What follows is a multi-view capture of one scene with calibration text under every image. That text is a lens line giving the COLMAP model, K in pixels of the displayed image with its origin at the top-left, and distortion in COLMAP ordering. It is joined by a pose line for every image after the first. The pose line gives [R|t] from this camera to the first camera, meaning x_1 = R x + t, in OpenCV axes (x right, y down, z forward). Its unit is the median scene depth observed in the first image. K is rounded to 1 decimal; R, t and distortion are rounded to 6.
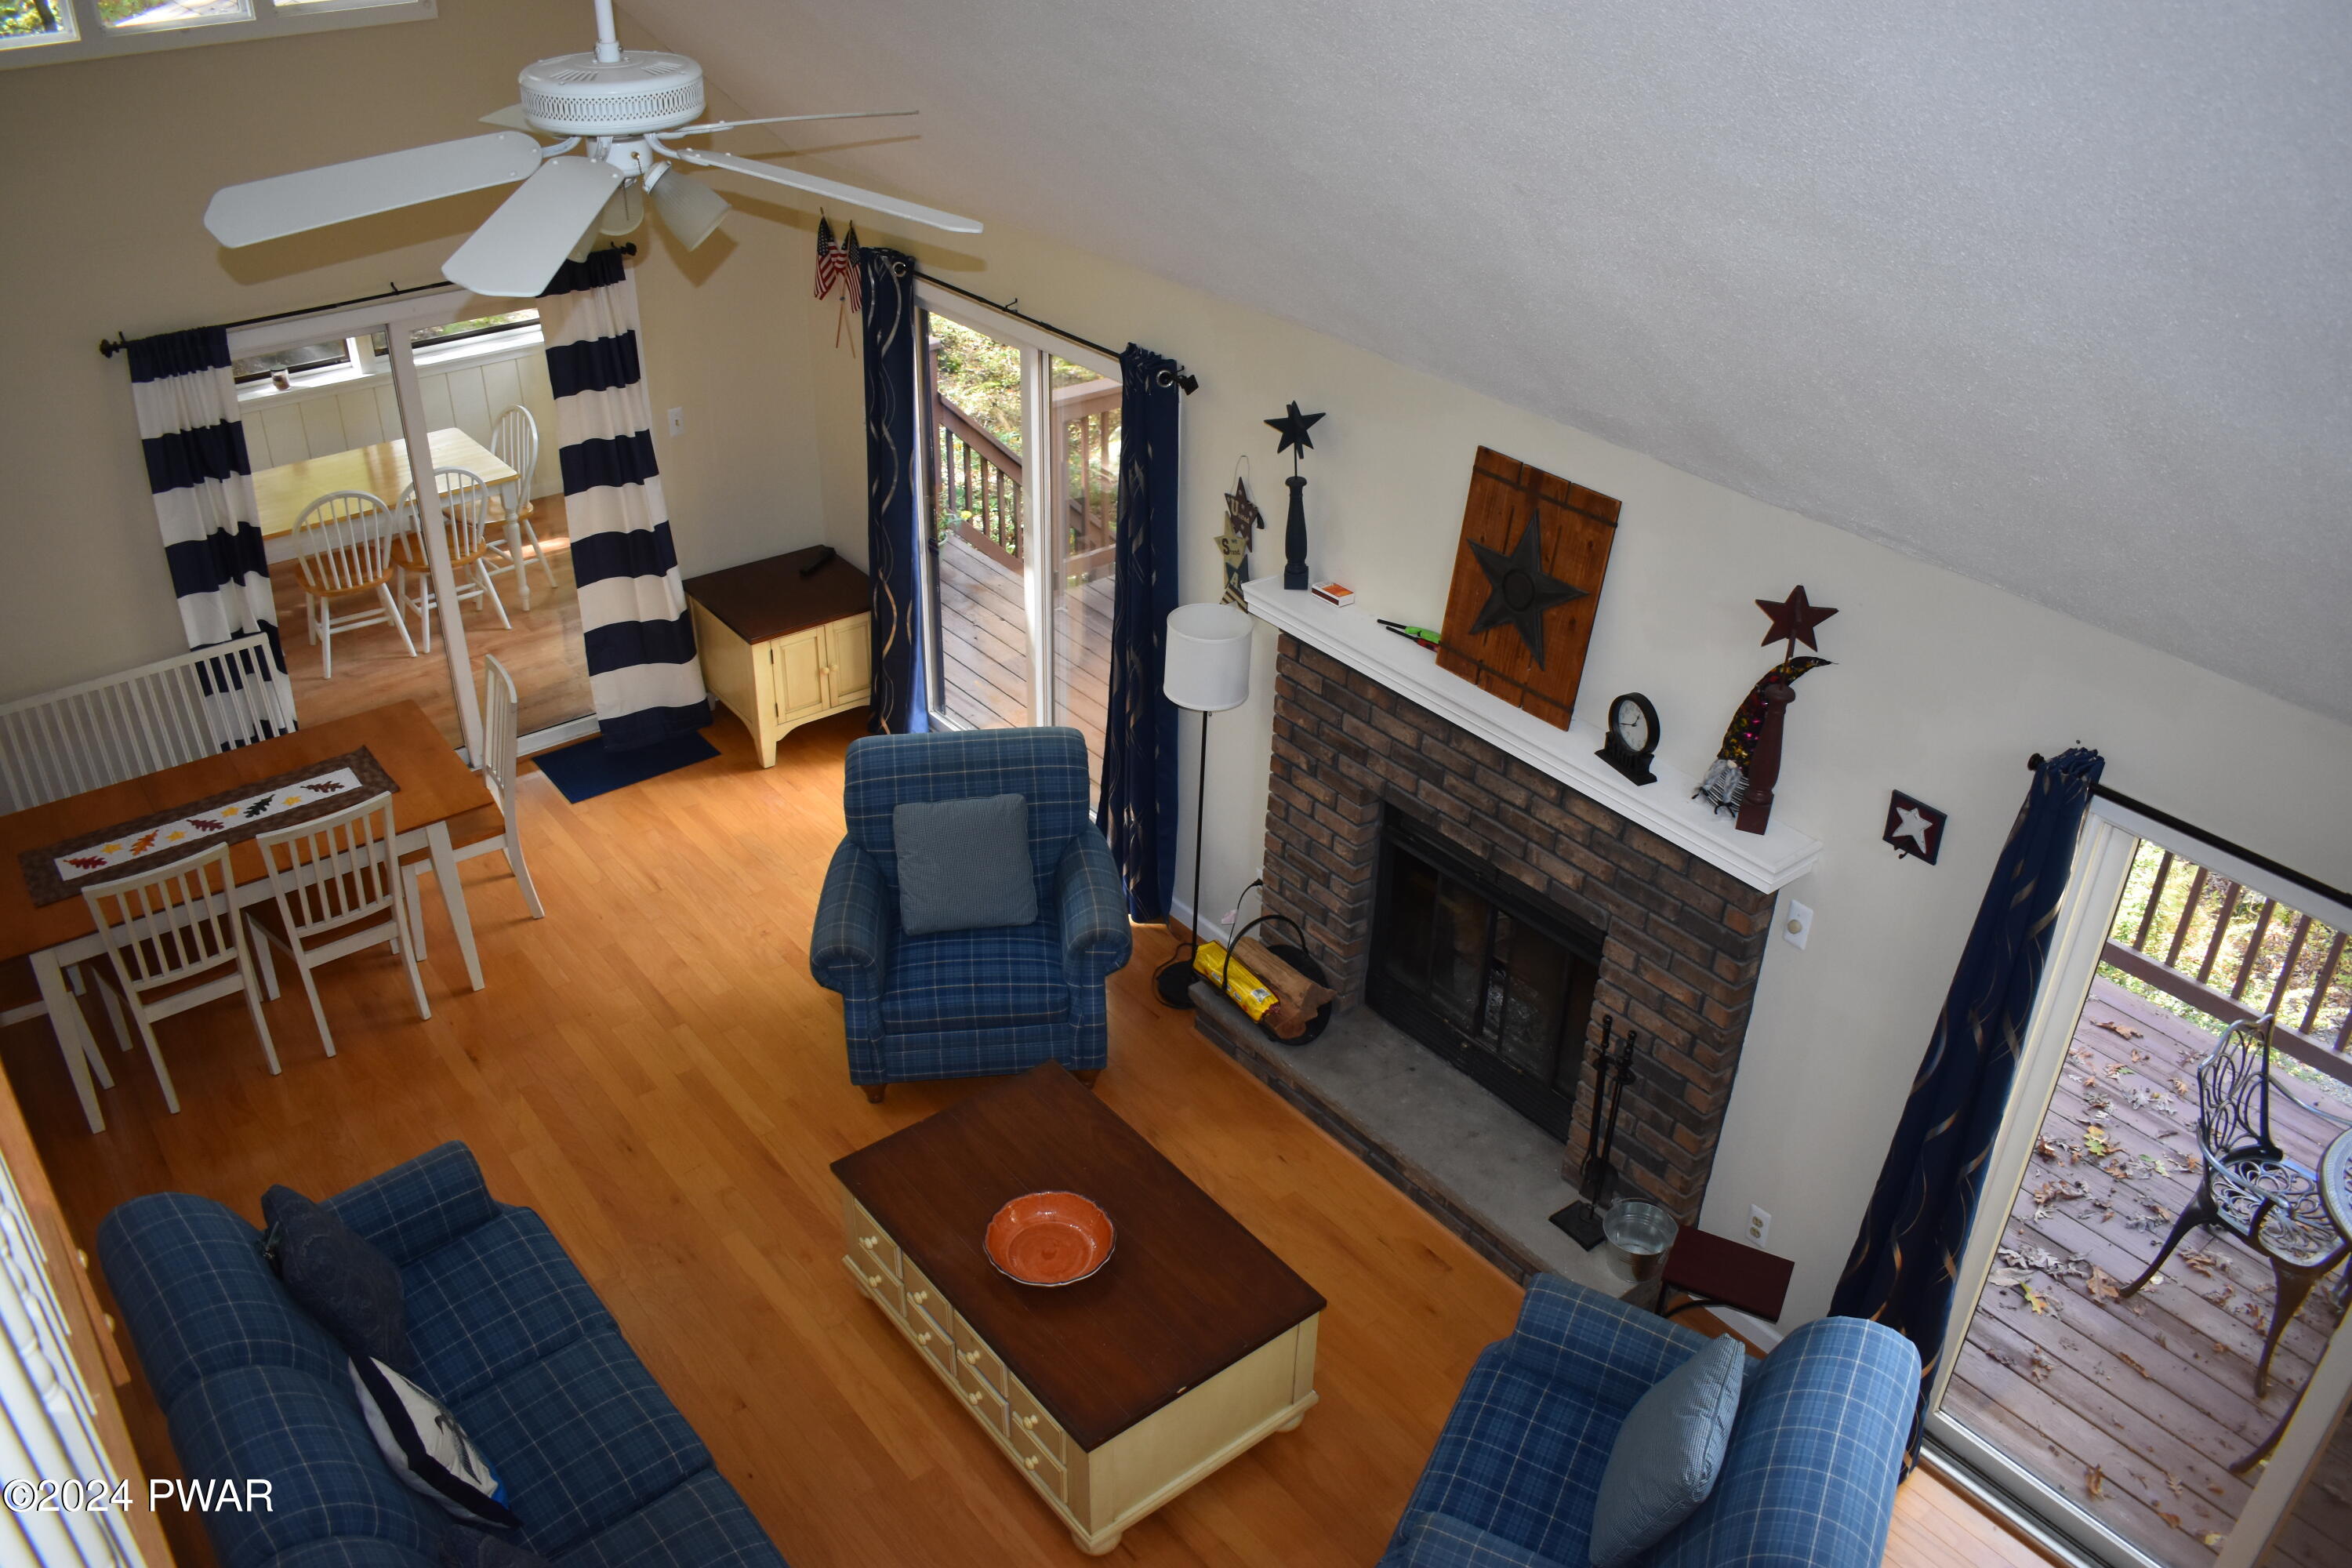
lens RADIAL K [[1835.4, 0, 1177.9], [0, 1835.4, 775.3], [0, 0, 1]] dist [-0.096813, 0.016435]
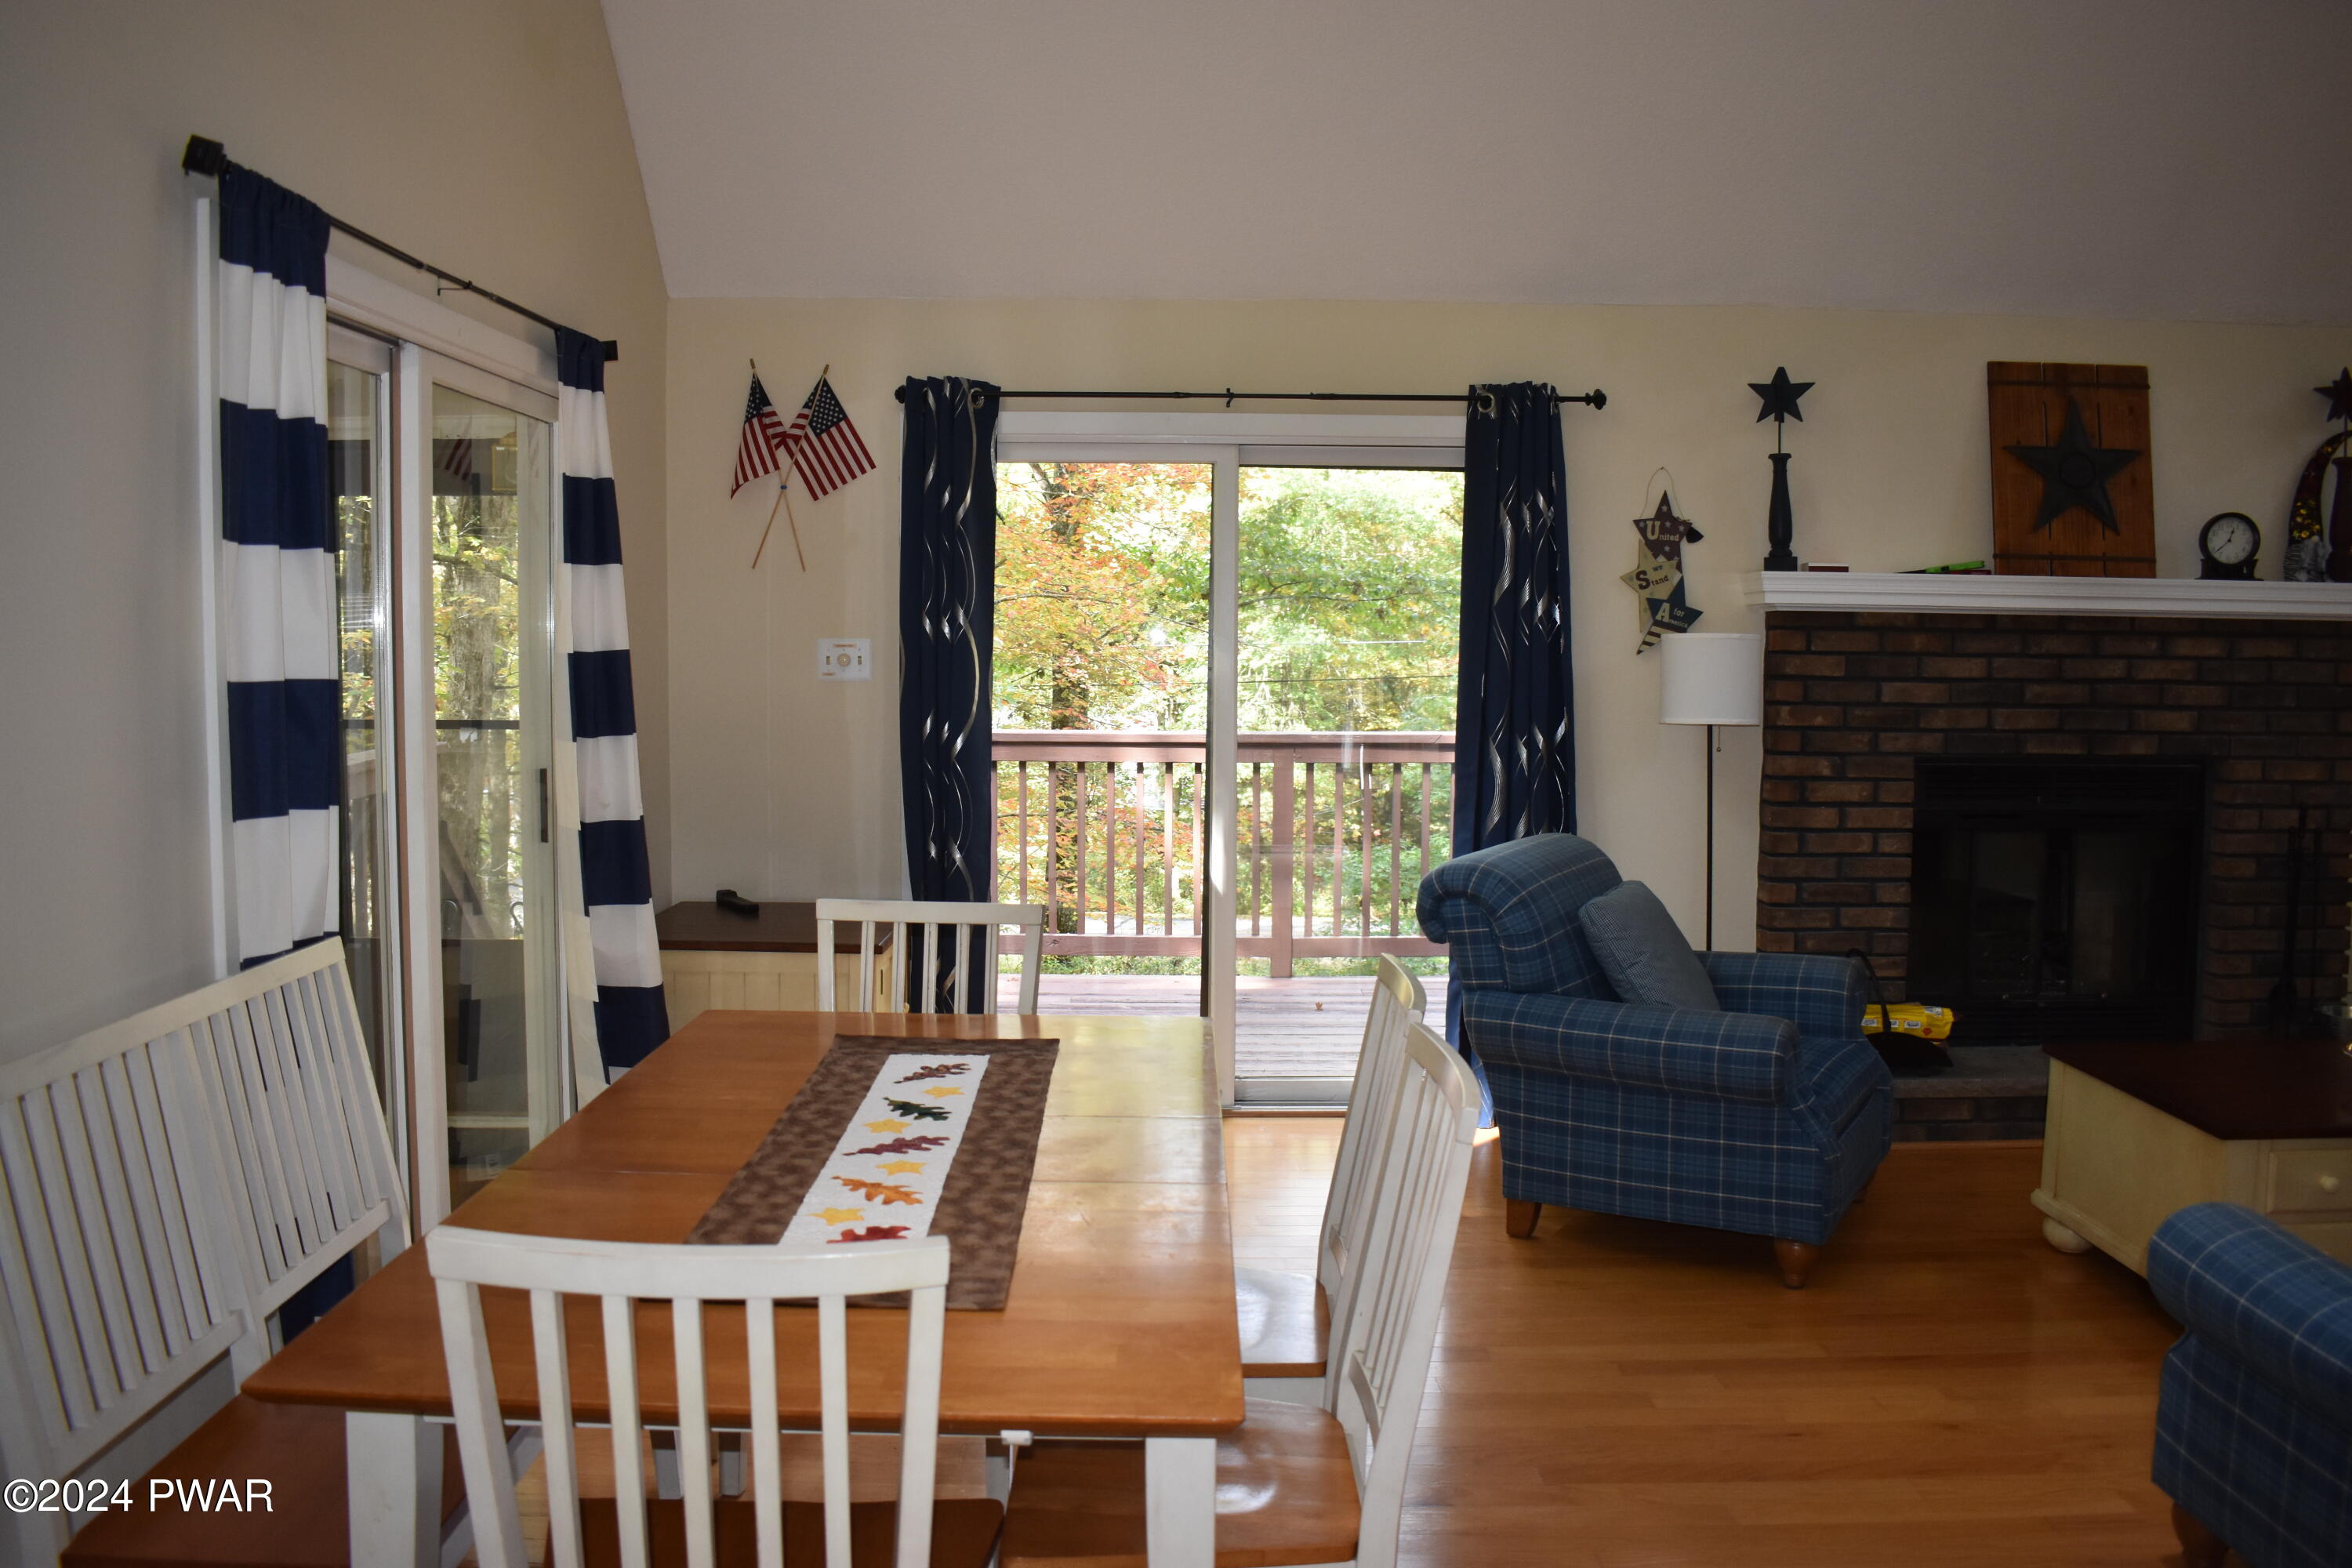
lens RADIAL K [[1835.4, 0, 1177.9], [0, 1835.4, 775.3], [0, 0, 1]] dist [-0.096813, 0.016435]
pose [[0.609986, -0.072536, 0.789086, -0.836892], [0.405777, 0.883926, -0.232423, 0.075044], [-0.680634, 0.461967, 0.568616, 0.708832]]
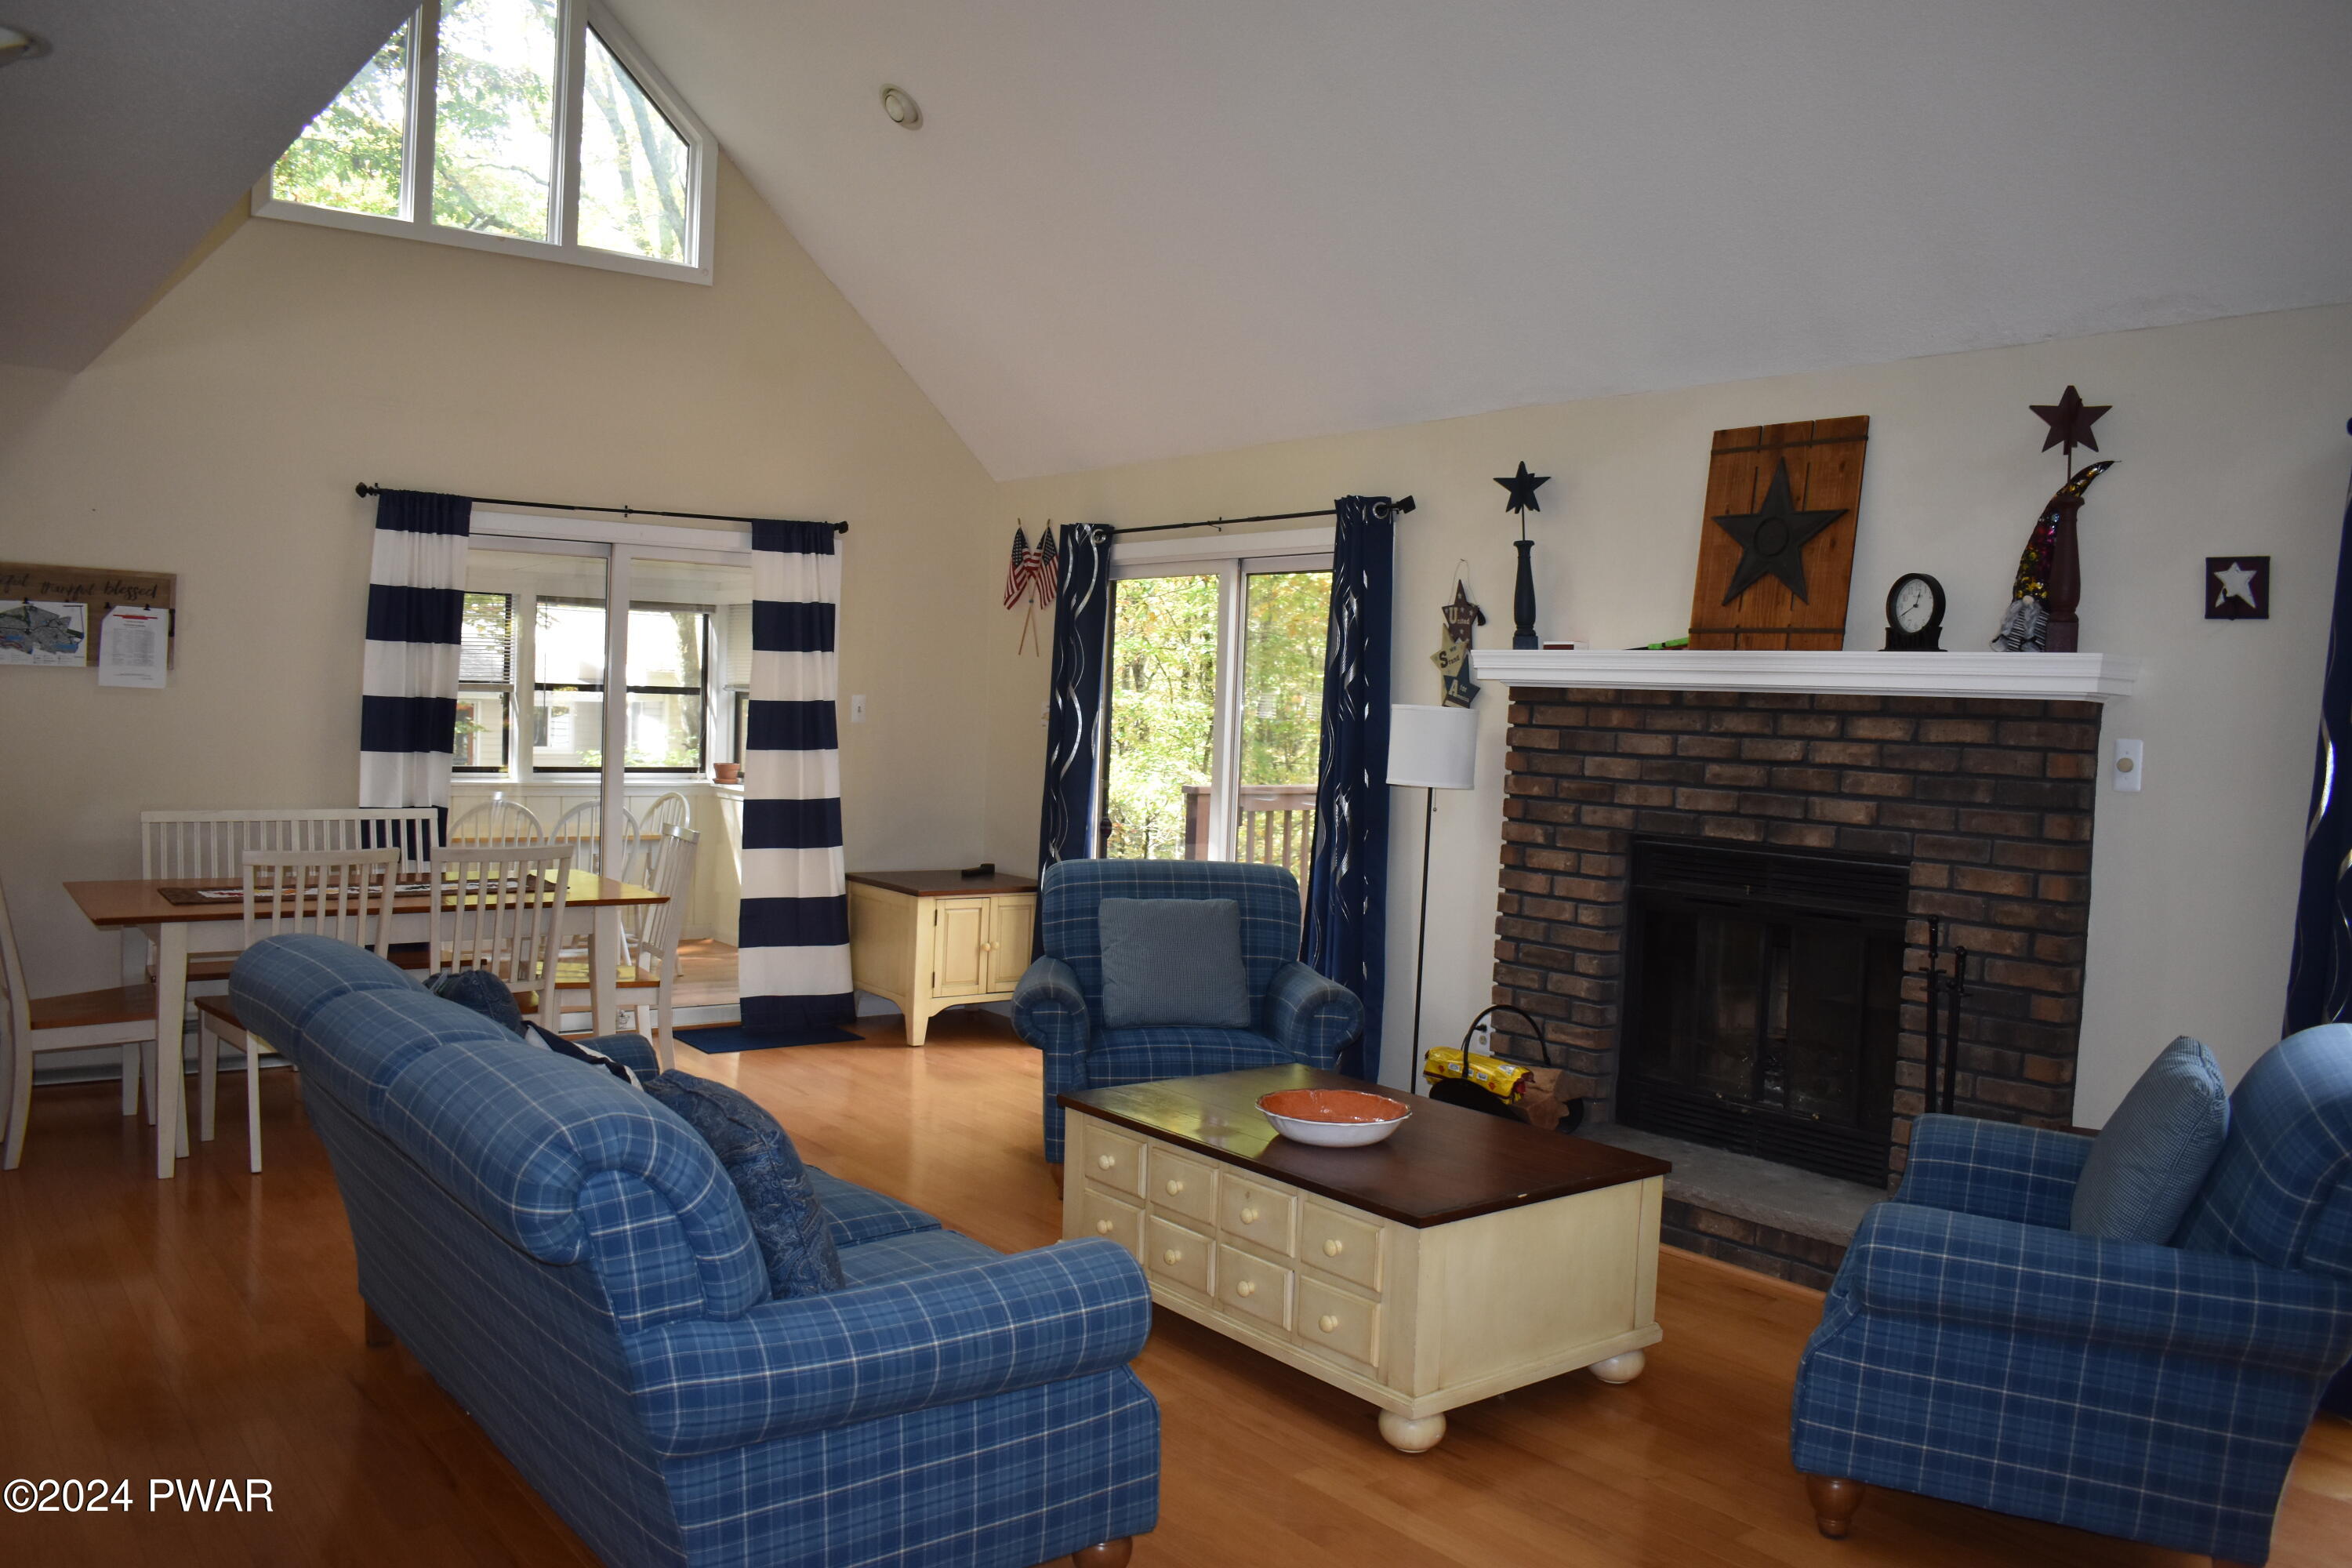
lens RADIAL K [[1835.4, 0, 1177.9], [0, 1835.4, 775.3], [0, 0, 1]] dist [-0.096813, 0.016435]
pose [[0.999745, 0.018669, -0.012706, -0.108305], [-0.022463, 0.879994, -0.474454, 0.421533], [0.002324, 0.474619, 0.880188, 0.146139]]
